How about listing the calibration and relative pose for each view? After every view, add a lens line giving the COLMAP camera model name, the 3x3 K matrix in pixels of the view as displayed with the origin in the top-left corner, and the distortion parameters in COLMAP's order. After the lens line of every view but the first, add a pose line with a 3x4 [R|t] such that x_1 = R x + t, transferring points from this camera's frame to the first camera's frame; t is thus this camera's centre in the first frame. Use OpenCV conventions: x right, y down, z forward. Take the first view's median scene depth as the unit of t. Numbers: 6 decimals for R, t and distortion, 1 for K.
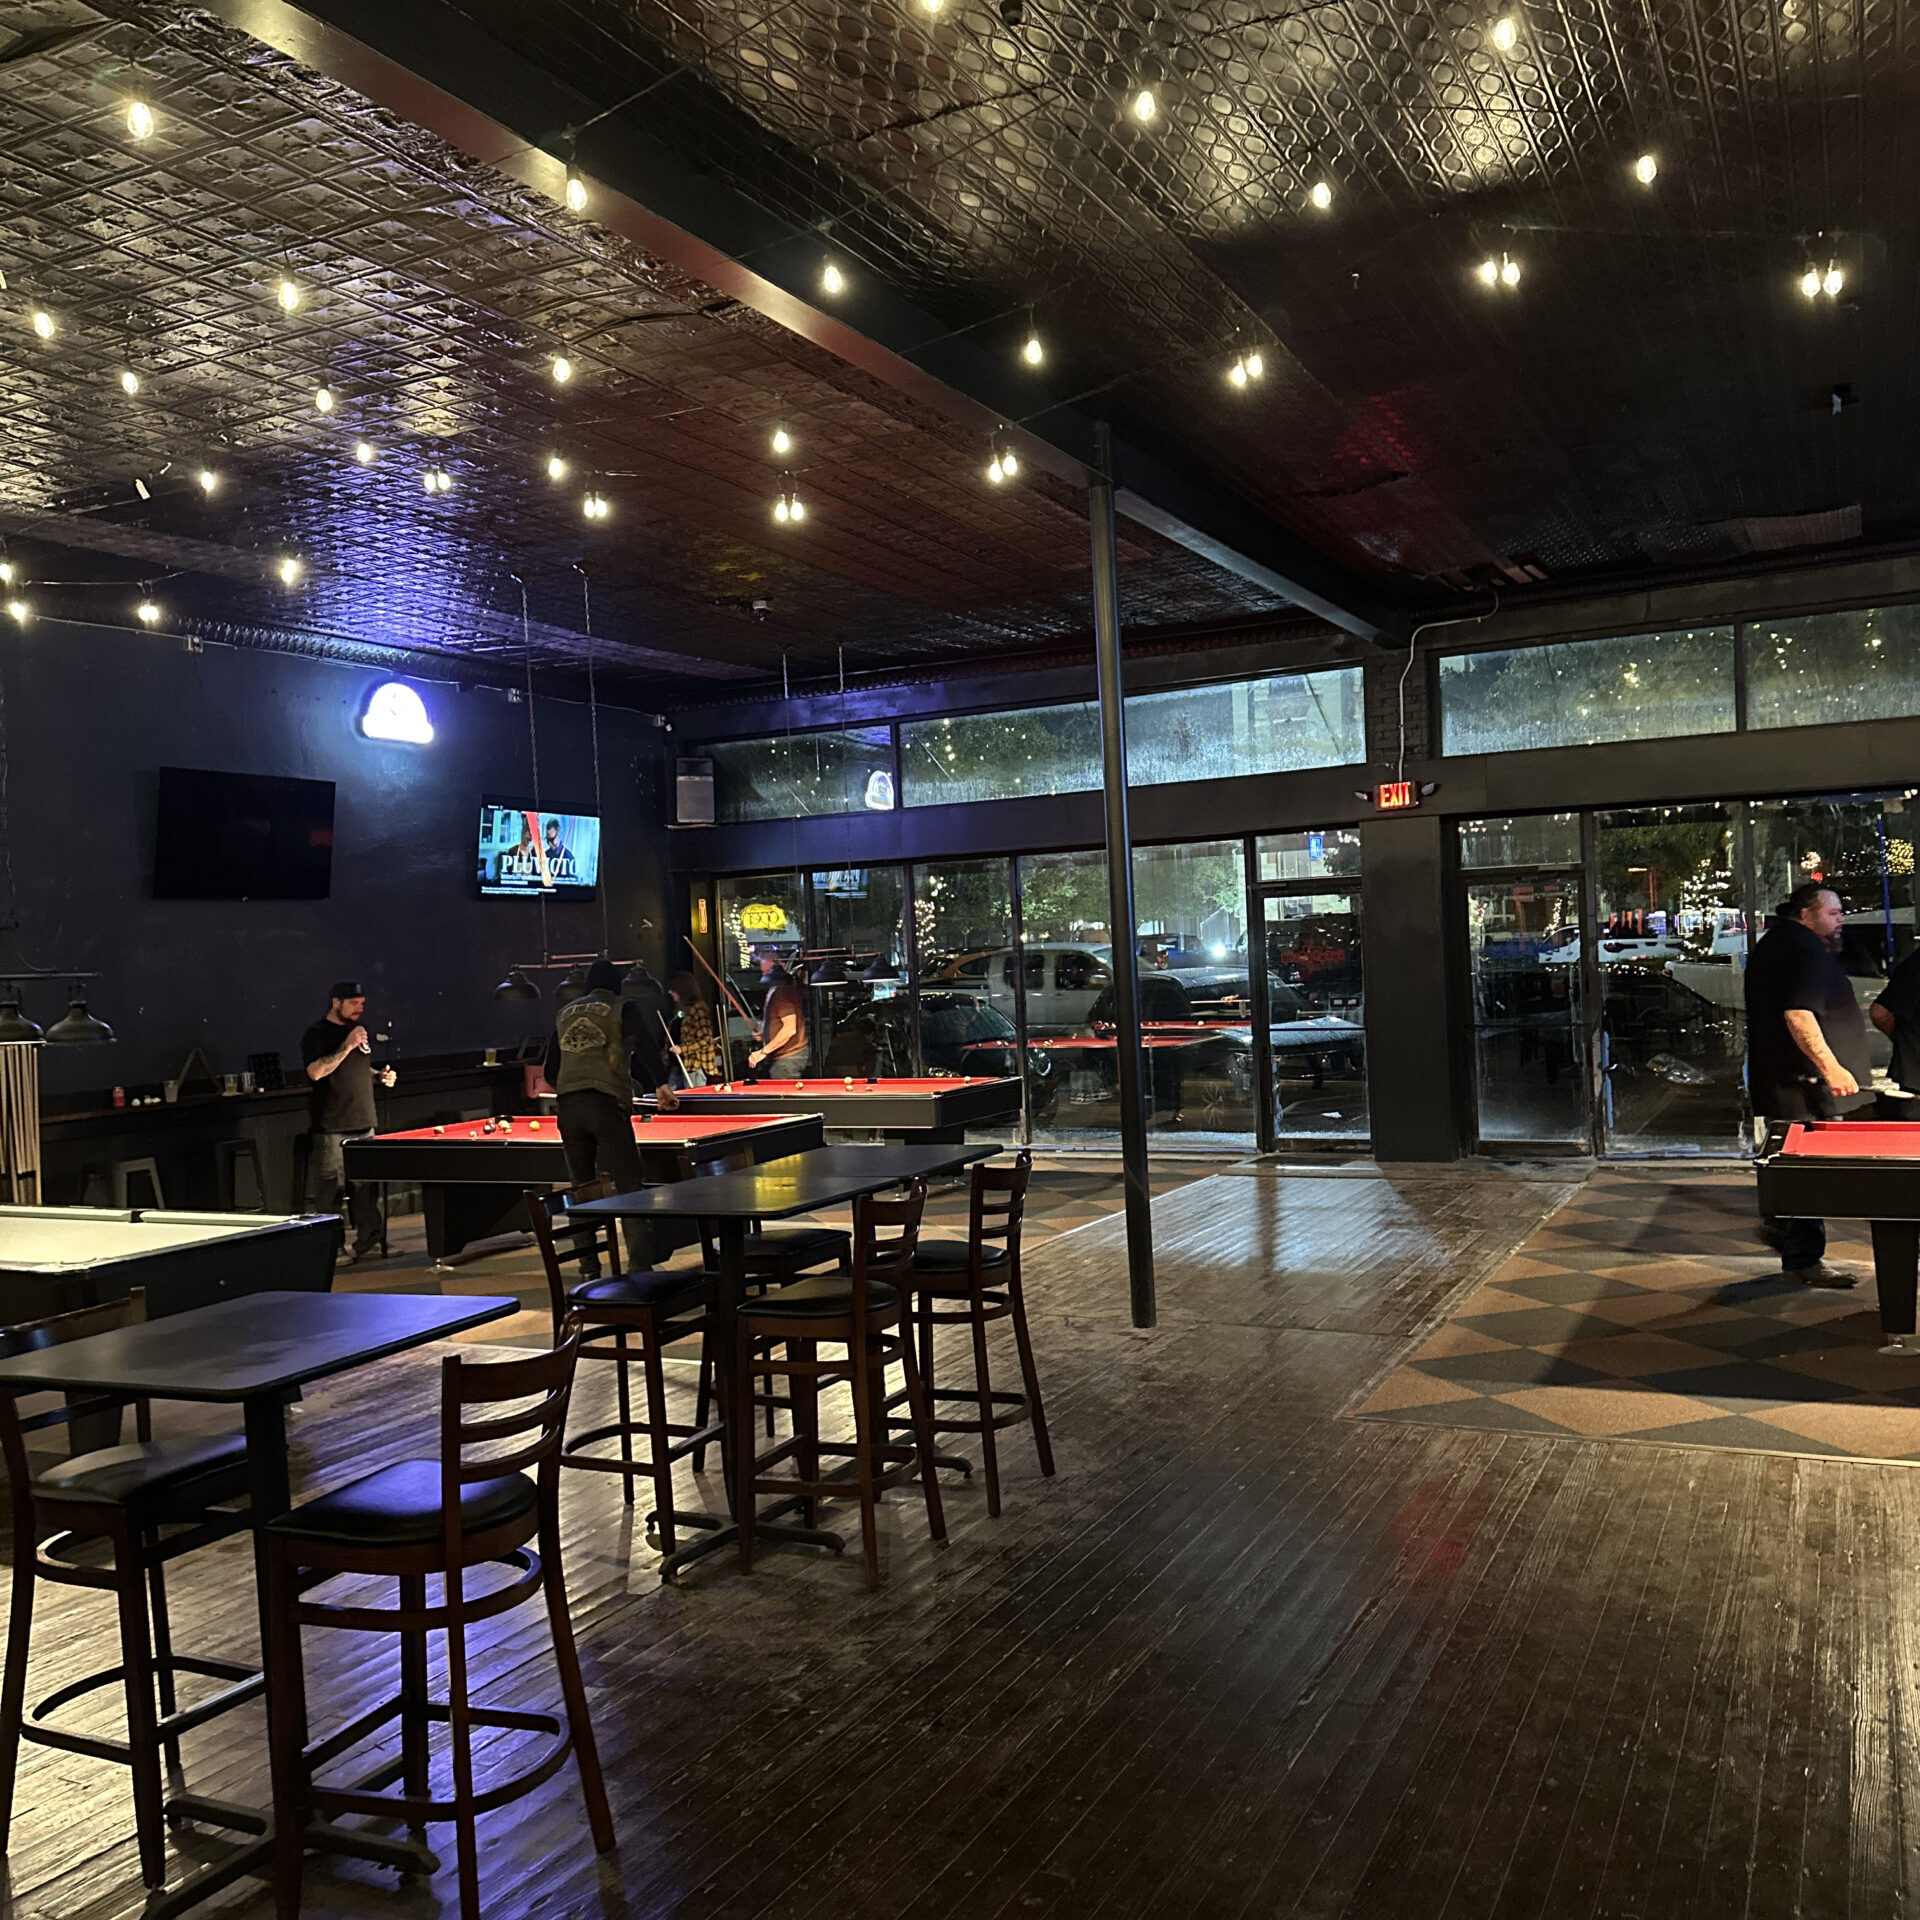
lens RADIAL K [[1799.3, 0, 955.2], [0, 1799.3, 970.3], [0, 0, 1]] dist [0.012726, 0.000000]
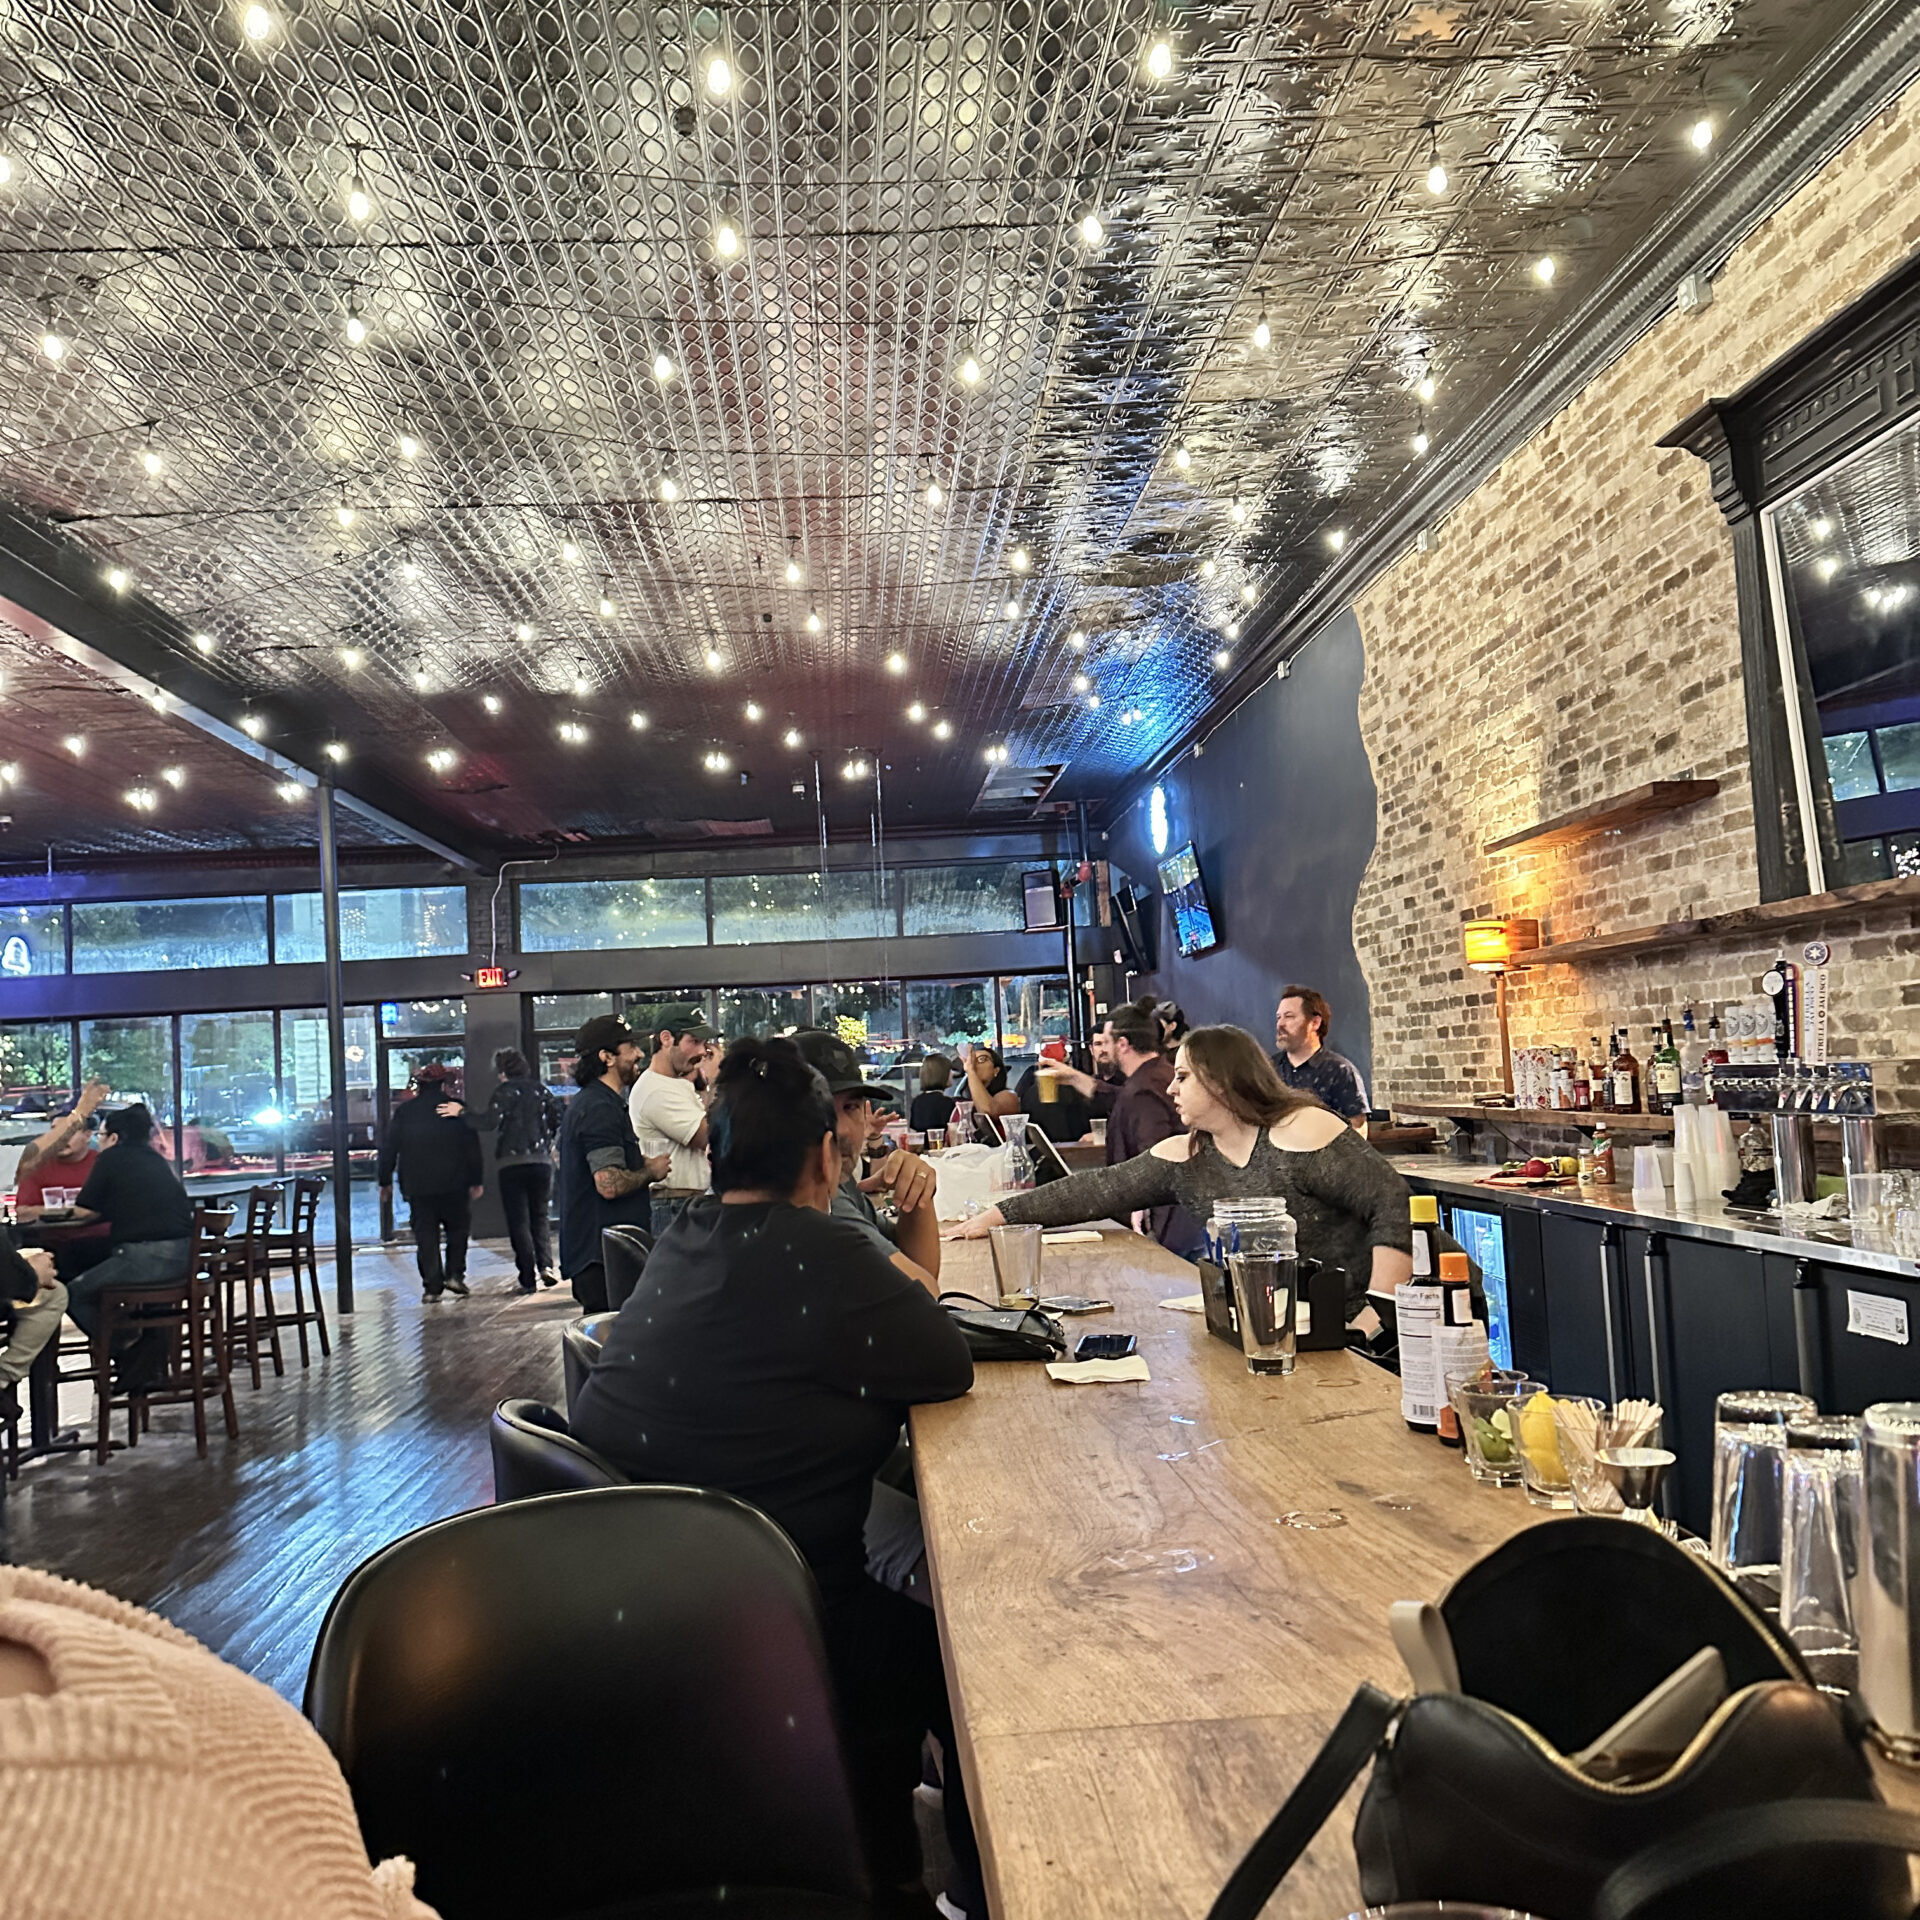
lens RADIAL K [[1799.3, 0, 957.2], [0, 1799.3, 969.6], [0, 0, 1]] dist [0.012726, 0.000000]
pose [[0.866752, 0.033089, 0.497640, -0.136856], [0.014441, 0.995713, -0.091357, 0.031031], [-0.498530, 0.086370, 0.862559, -0.399815]]
